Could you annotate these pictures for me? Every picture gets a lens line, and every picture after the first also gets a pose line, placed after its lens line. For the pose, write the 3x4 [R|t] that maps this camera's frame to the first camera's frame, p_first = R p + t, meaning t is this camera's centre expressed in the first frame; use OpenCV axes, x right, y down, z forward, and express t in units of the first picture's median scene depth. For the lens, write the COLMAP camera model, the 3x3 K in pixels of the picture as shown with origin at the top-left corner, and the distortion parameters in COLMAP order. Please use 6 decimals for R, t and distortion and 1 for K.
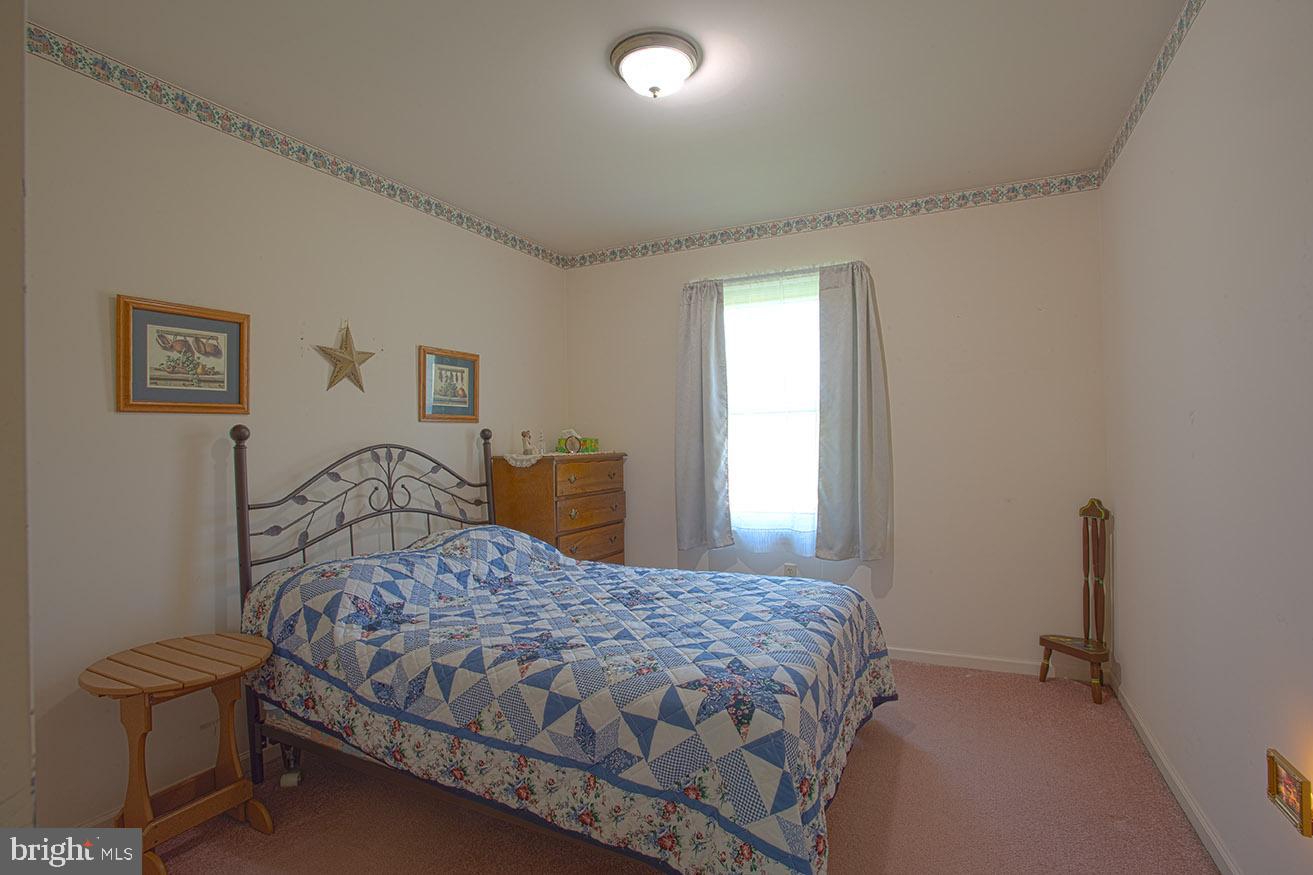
lens RADIAL K [[665.4, 0, 656.5], [0, 665.4, 437.5], [0, 0, 1]] dist [-0.081360, 0.037850]
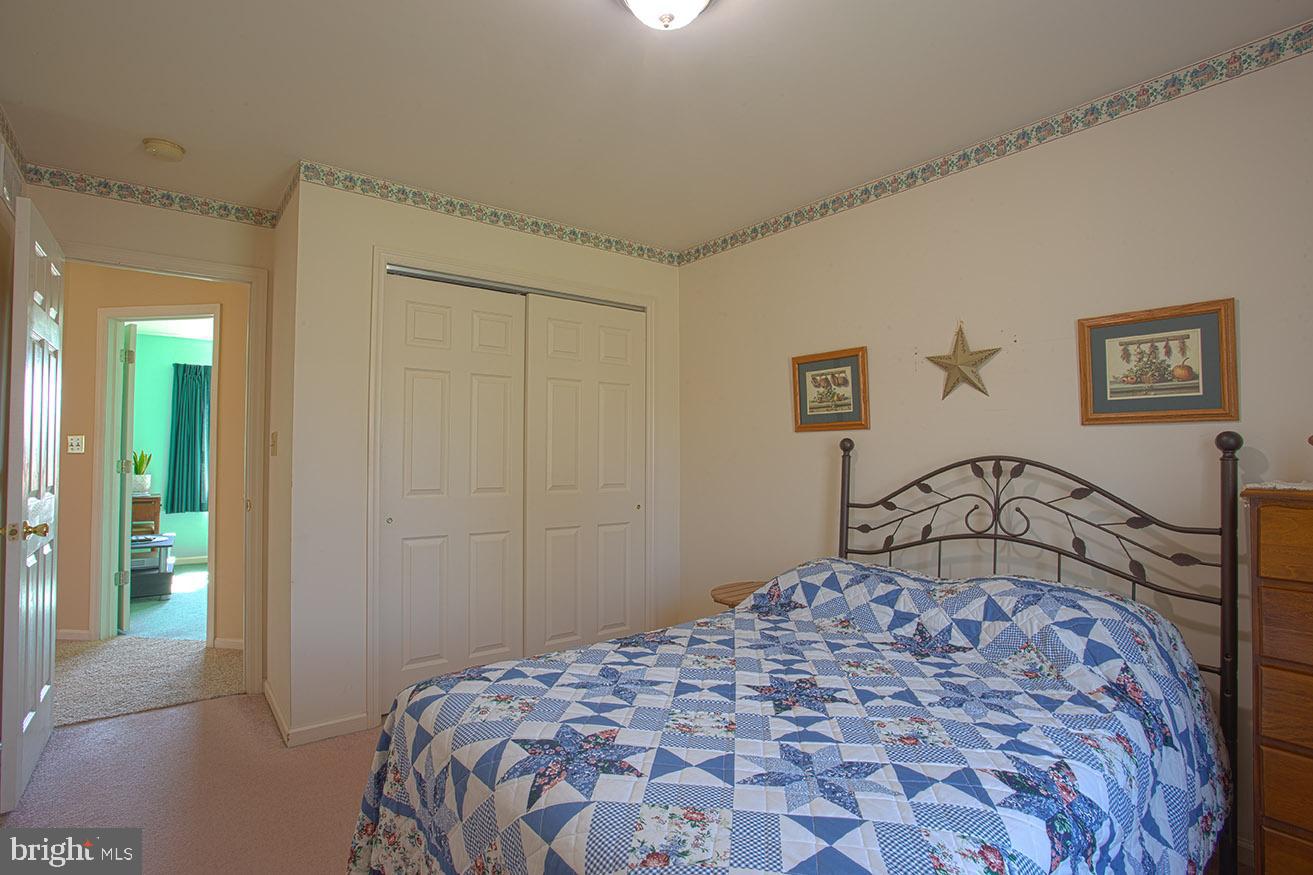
lens RADIAL K [[665.4, 0, 656.5], [0, 665.4, 437.5], [0, 0, 1]] dist [-0.081360, 0.037850]
pose [[-0.459600, -0.009760, -0.888072, 0.574179], [0.006405, 0.999877, -0.014304, -0.004762], [0.888103, -0.012262, -0.459481, 1.101561]]
